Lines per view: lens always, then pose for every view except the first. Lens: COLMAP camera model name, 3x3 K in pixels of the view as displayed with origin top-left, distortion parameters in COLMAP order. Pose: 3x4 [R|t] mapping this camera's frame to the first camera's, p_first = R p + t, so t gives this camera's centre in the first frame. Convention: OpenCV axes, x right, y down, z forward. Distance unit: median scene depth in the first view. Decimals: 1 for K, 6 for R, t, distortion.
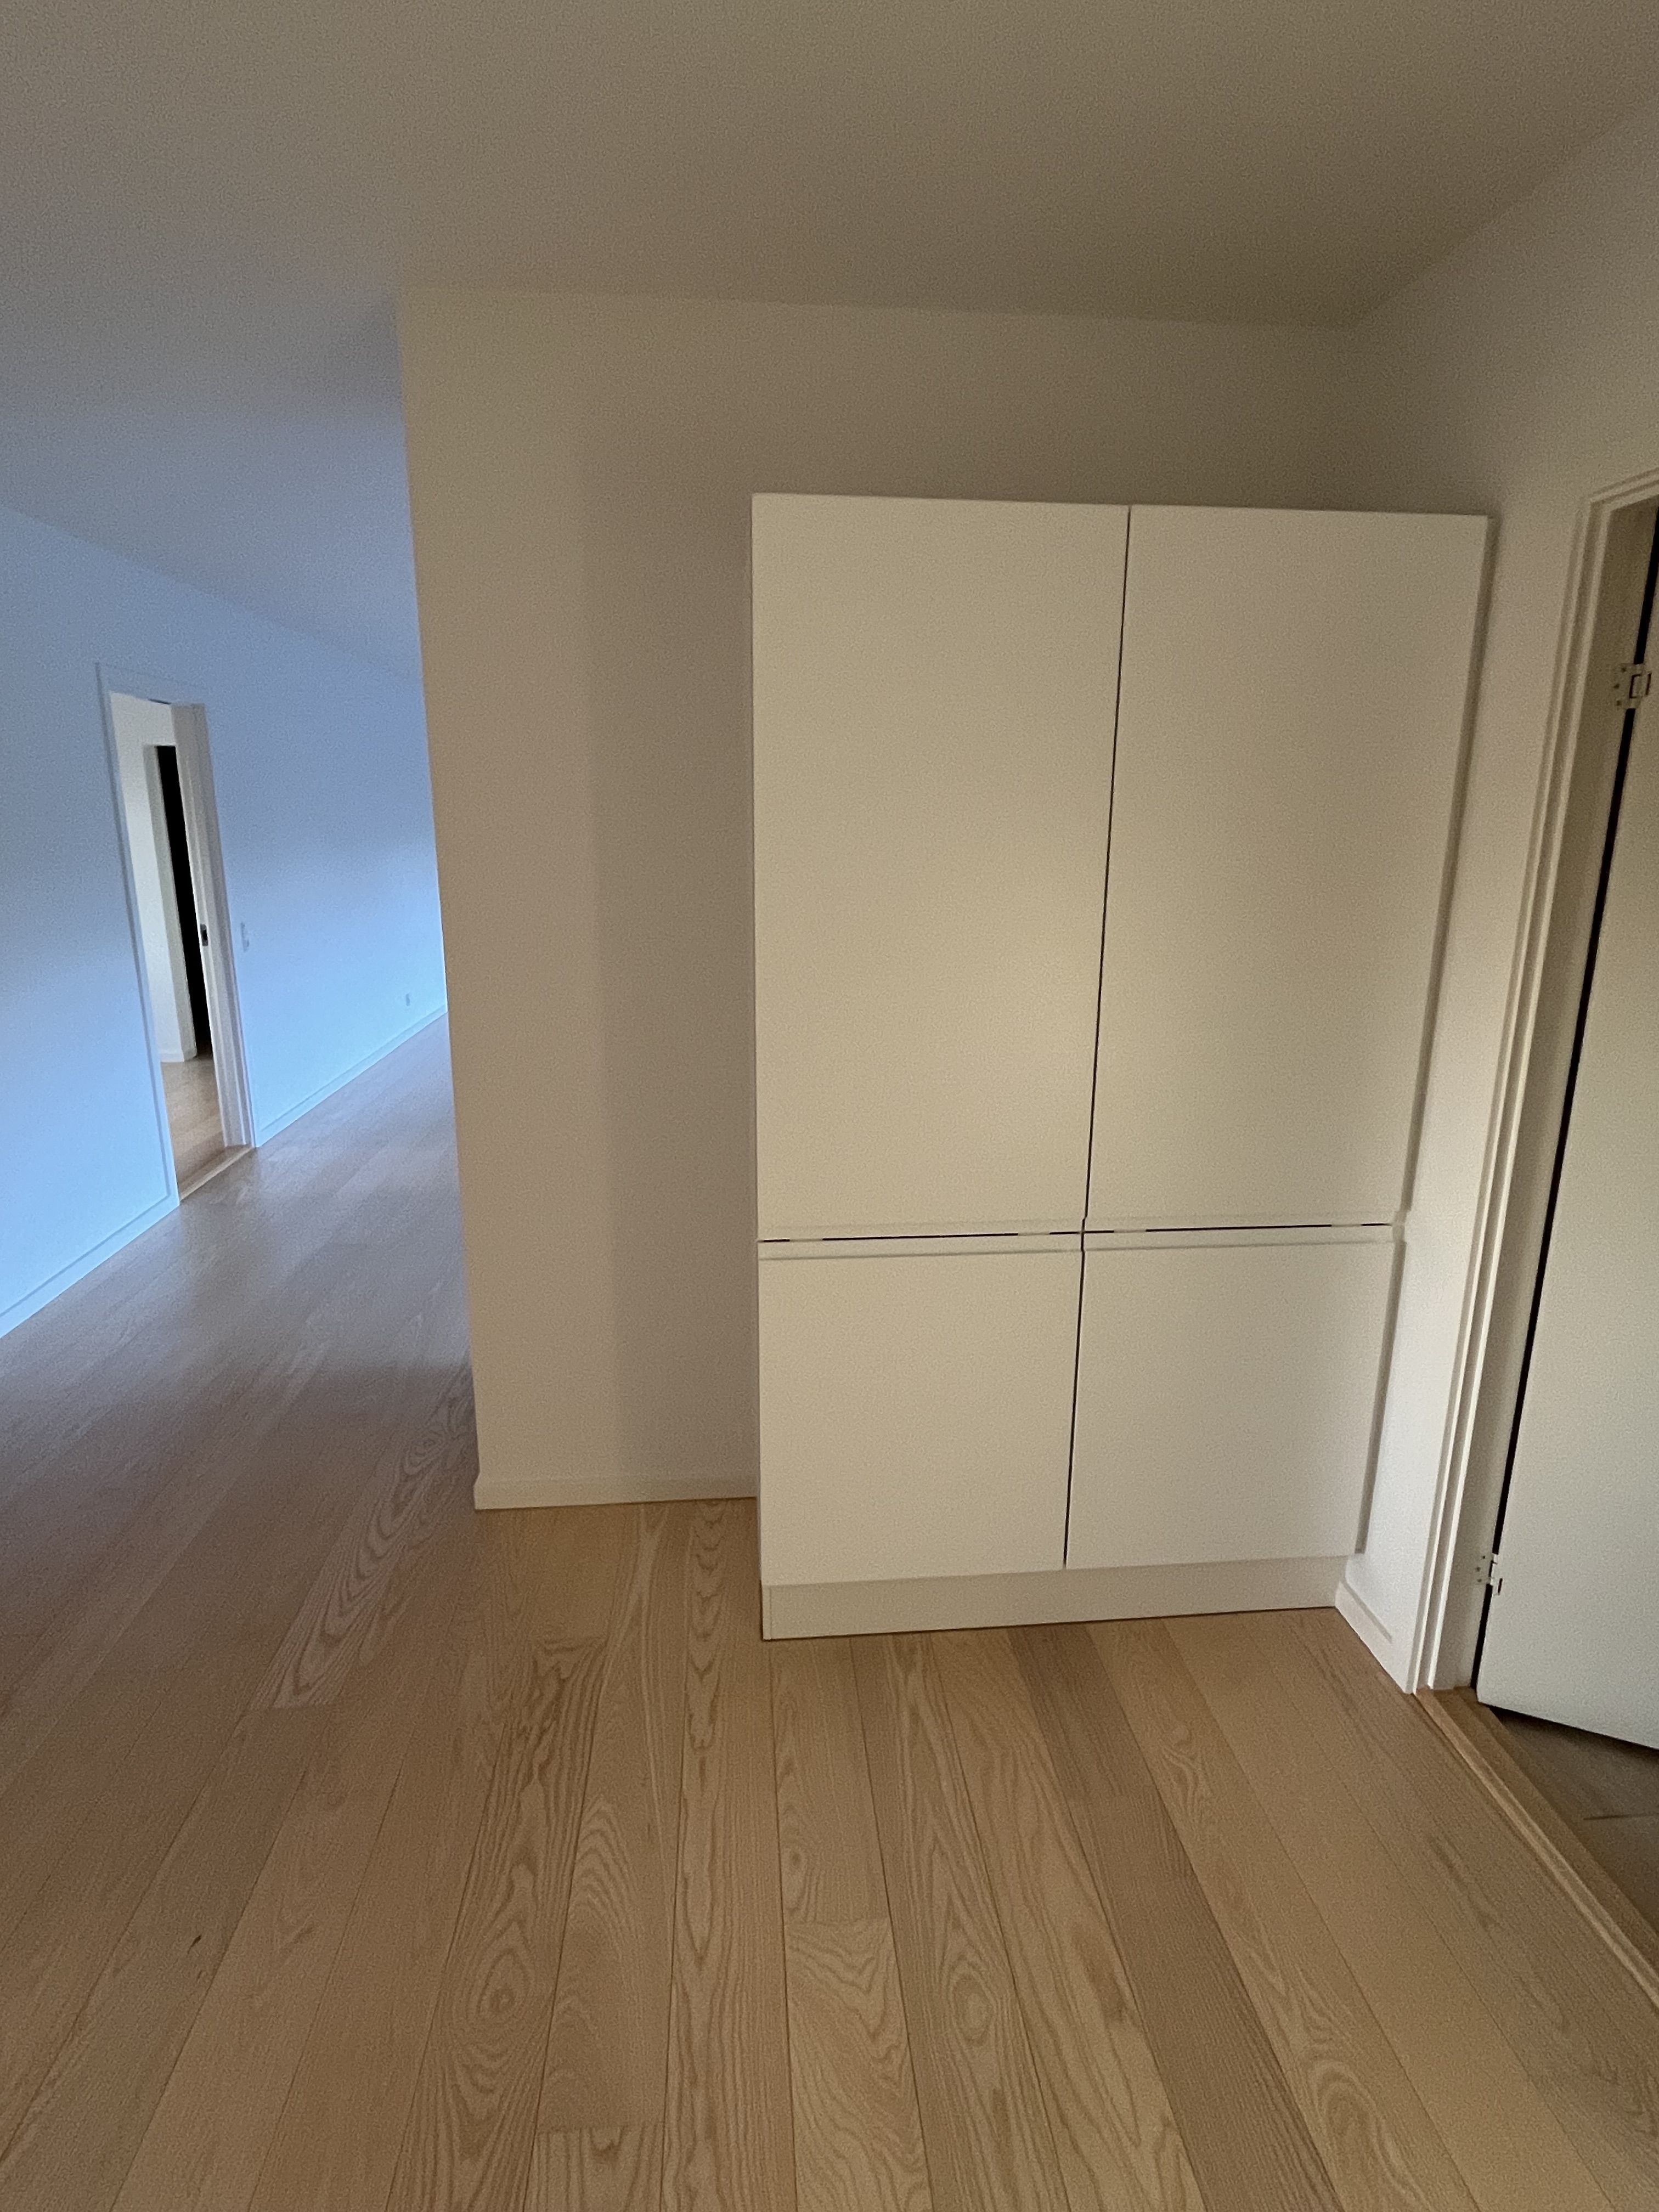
lens RADIAL K [[1173.9, 0, 829.5], [0, 1173.9, 1106.0], [0, 0, 1]] dist [0.001152, -0.001289]
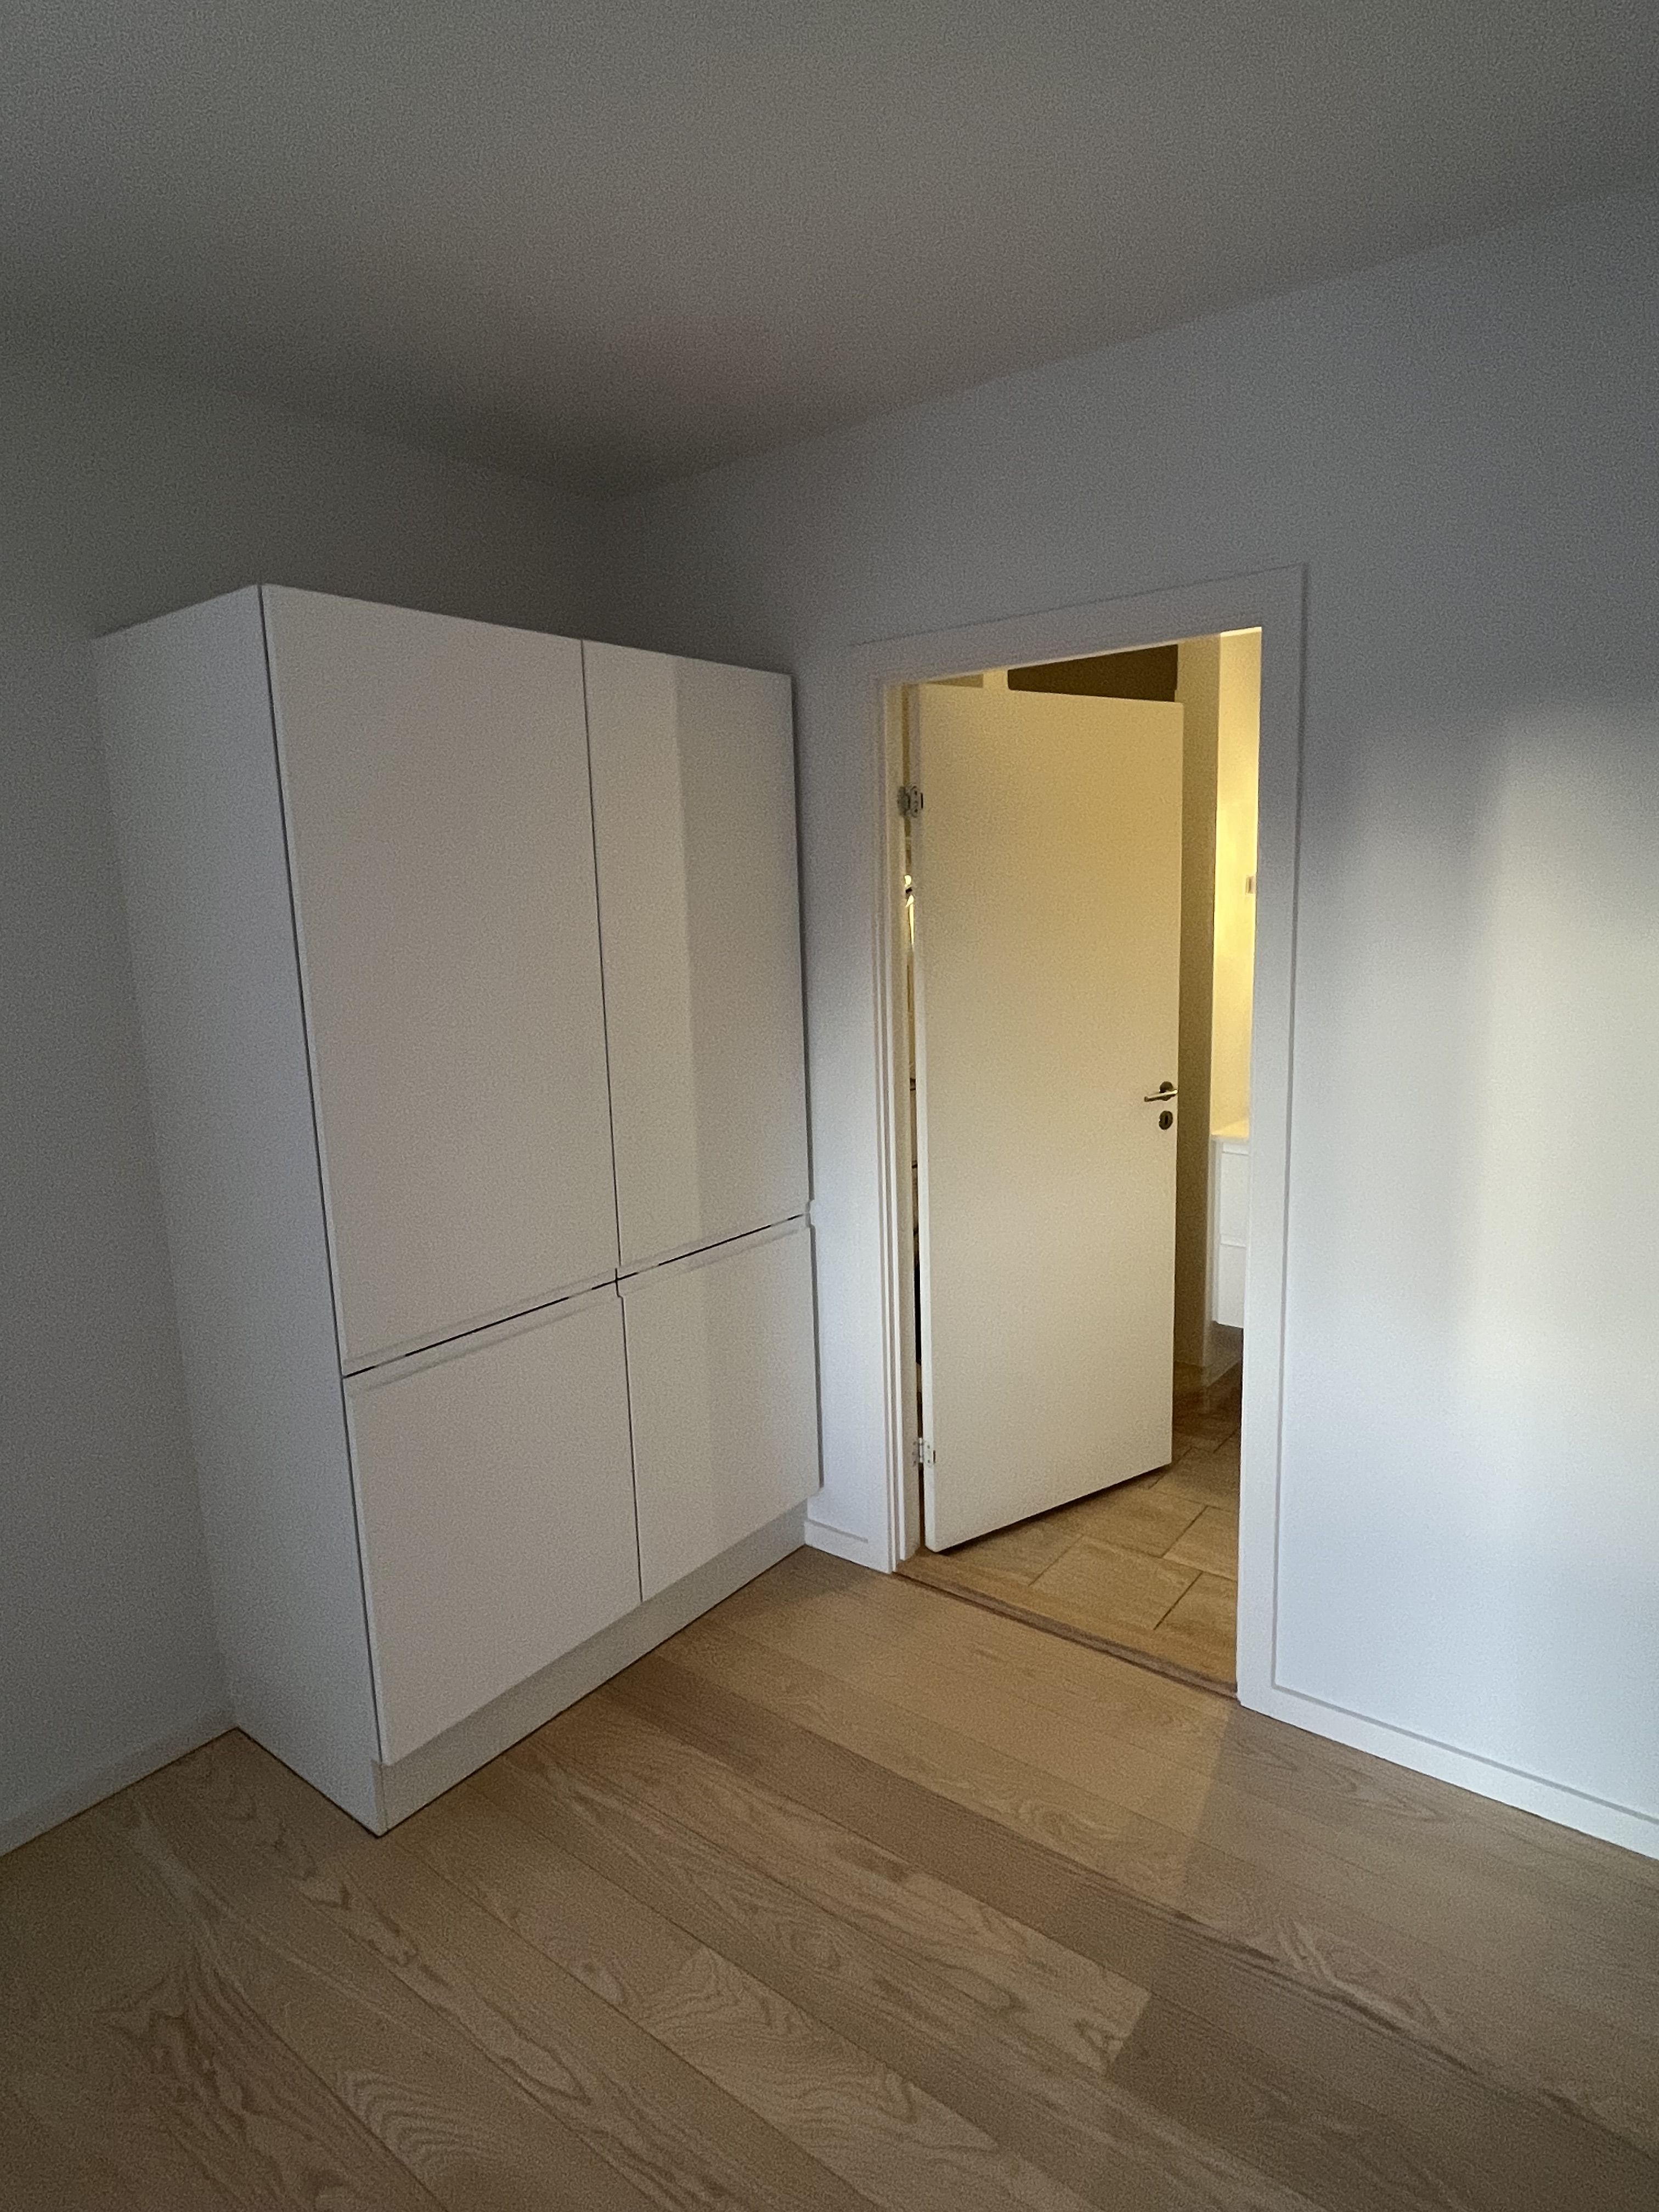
lens RADIAL K [[1255.8, 0, 829.5], [0, 1255.8, 1106.0], [0, 0, 1]] dist [0.000814, 0.000744]
pose [[0.677838, -0.154096, 0.718881, -0.484846], [0.214632, 0.976670, 0.006977, -0.016474], [-0.703184, 0.149565, 0.695098, 0.031115]]
